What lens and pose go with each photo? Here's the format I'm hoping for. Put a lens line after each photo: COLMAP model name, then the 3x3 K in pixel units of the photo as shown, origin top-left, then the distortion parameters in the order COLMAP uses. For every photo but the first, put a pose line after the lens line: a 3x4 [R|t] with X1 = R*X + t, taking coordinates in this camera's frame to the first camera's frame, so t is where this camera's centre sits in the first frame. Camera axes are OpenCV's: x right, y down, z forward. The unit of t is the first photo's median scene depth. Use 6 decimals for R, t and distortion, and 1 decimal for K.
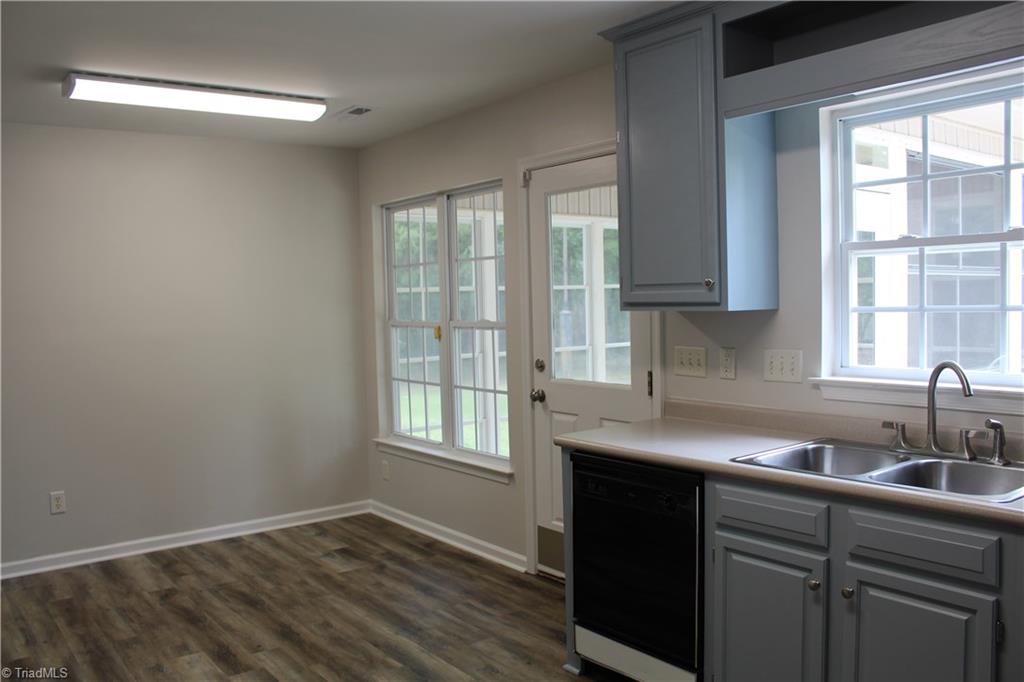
lens RADIAL K [[853.8, 0, 513.4], [0, 853.8, 338.5], [0, 0, 1]] dist [-0.158854, 0.129523]
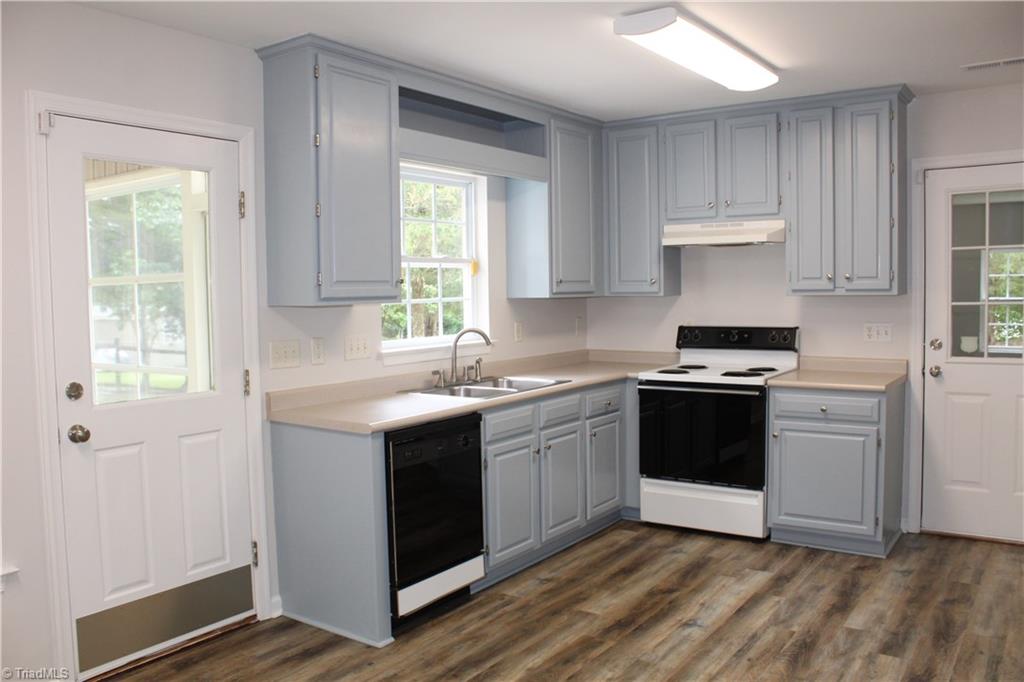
lens RADIAL K [[853.8, 0, 507.3], [0, 853.8, 343.0], [0, 0, 1]] dist [-0.158854, 0.129523]
pose [[-0.308797, -0.029187, 0.950680, -0.804706], [0.069725, 0.996145, 0.053231, -0.022044], [-0.948569, 0.082724, -0.305572, 0.948324]]
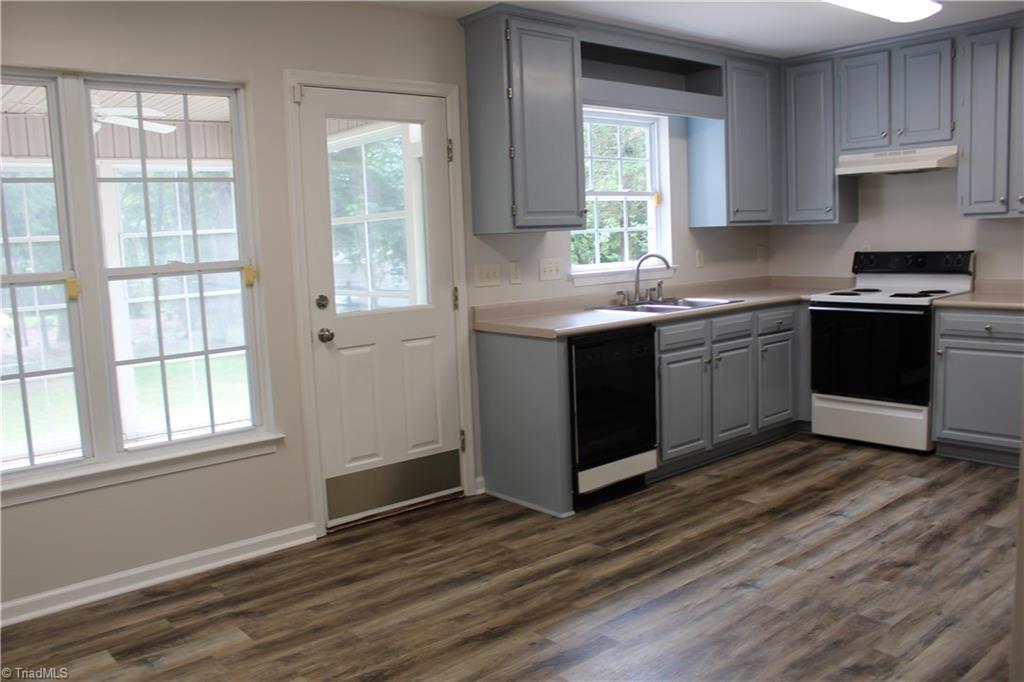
lens RADIAL K [[853.8, 0, 504.5], [0, 853.8, 344.1], [0, 0, 1]] dist [-0.158854, 0.129523]
pose [[-0.055725, -0.095725, 0.993847, -0.971376], [0.089748, 0.990884, 0.100472, 0.003006], [-0.994404, 0.094794, -0.046626, 0.935458]]
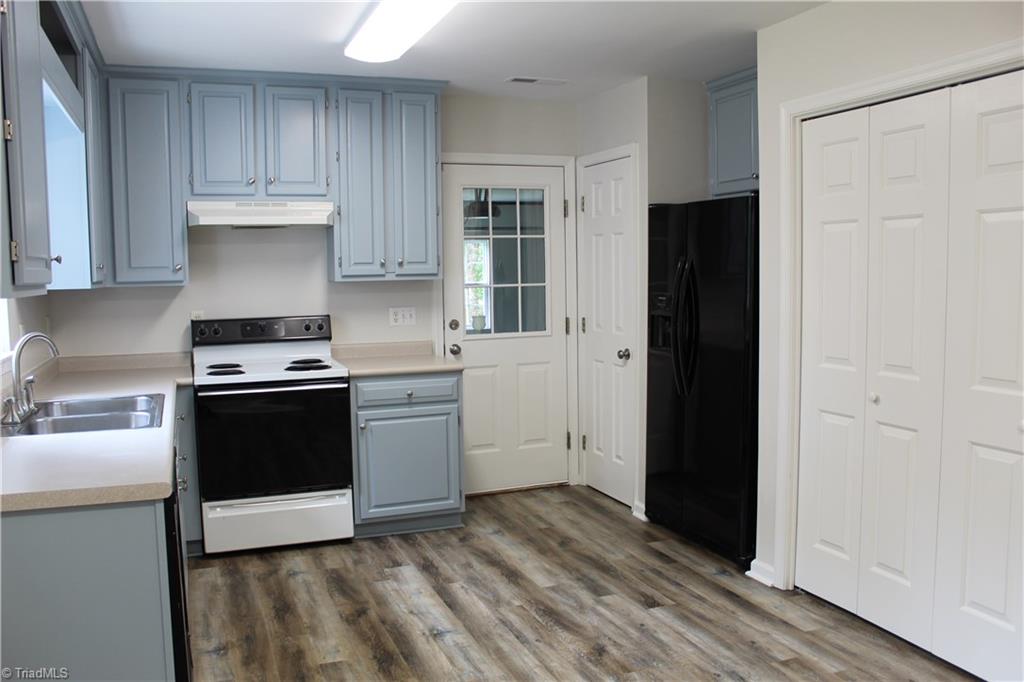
lens RADIAL K [[853.8, 0, 510.3], [0, 853.8, 344.3], [0, 0, 1]] dist [-0.158854, 0.129523]
pose [[-0.962381, 0.016466, 0.271202, -0.314832], [0.052593, 0.990573, 0.126489, -0.047550], [-0.266563, 0.135994, -0.954175, 1.256881]]
